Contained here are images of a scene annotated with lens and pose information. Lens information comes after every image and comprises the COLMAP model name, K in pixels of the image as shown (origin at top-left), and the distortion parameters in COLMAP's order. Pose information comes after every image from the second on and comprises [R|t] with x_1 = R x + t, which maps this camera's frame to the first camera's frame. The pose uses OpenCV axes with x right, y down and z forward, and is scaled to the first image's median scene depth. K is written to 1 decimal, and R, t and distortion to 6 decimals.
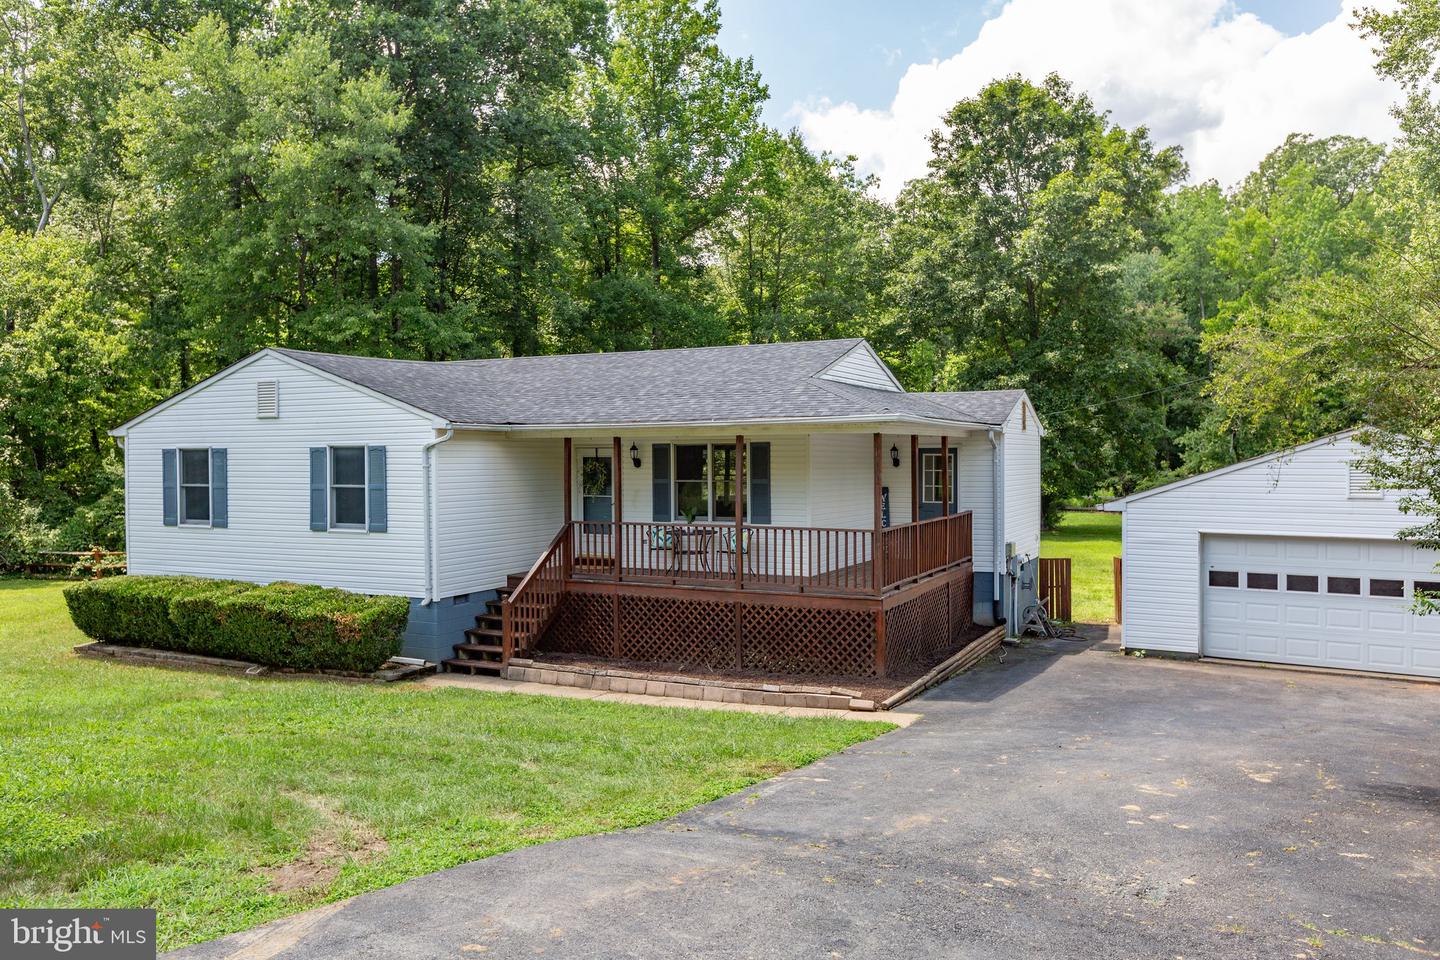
lens RADIAL K [[1078.9, 0, 719.9], [0, 1078.9, 468.6], [0, 0, 1]] dist [0.003520, -0.002071]
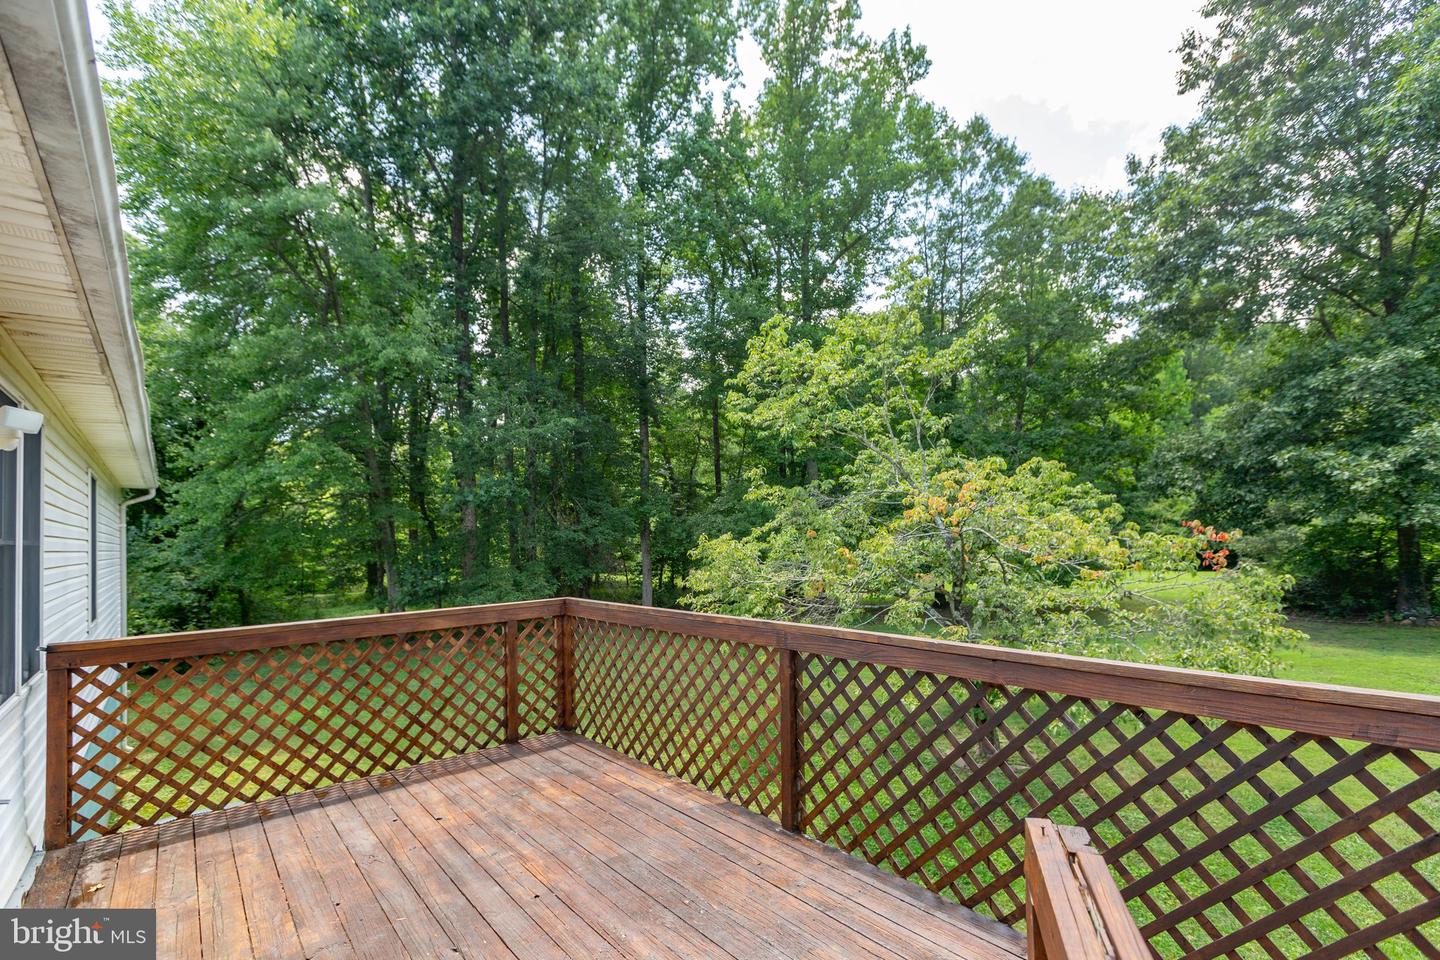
lens RADIAL K [[658.9, 0, 707.0], [0, 658.9, 518.1], [0, 0, 1]] dist [0.002068, -0.001118]
pose [[0.909444, -0.028985, -0.414815, 0.228957], [0.017527, 0.999353, -0.031403, 0.007695], [0.415457, 0.021289, 0.909364, 1.312832]]
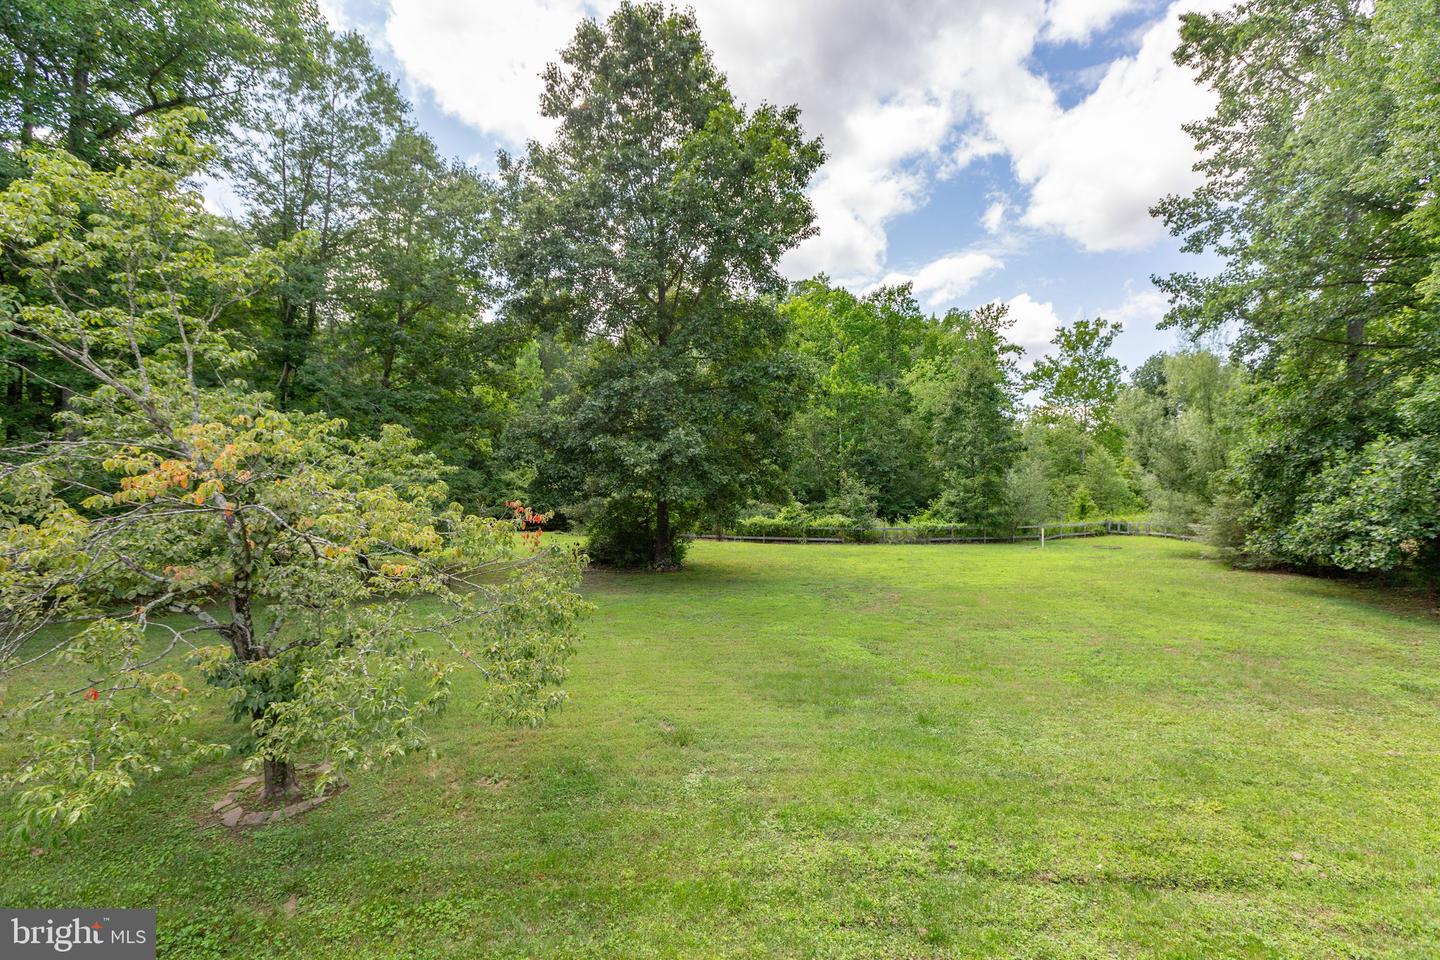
lens RADIAL K [[648.0, 0, 731.1], [0, 648.0, 486.5], [0, 0, 1]] dist [-0.002313, -0.000053]
pose [[0.881062, 0.016933, 0.472697, 0.255670], [-0.010943, 0.999821, -0.015420, -0.000601], [-0.472874, 0.008413, 0.881090, 1.380417]]
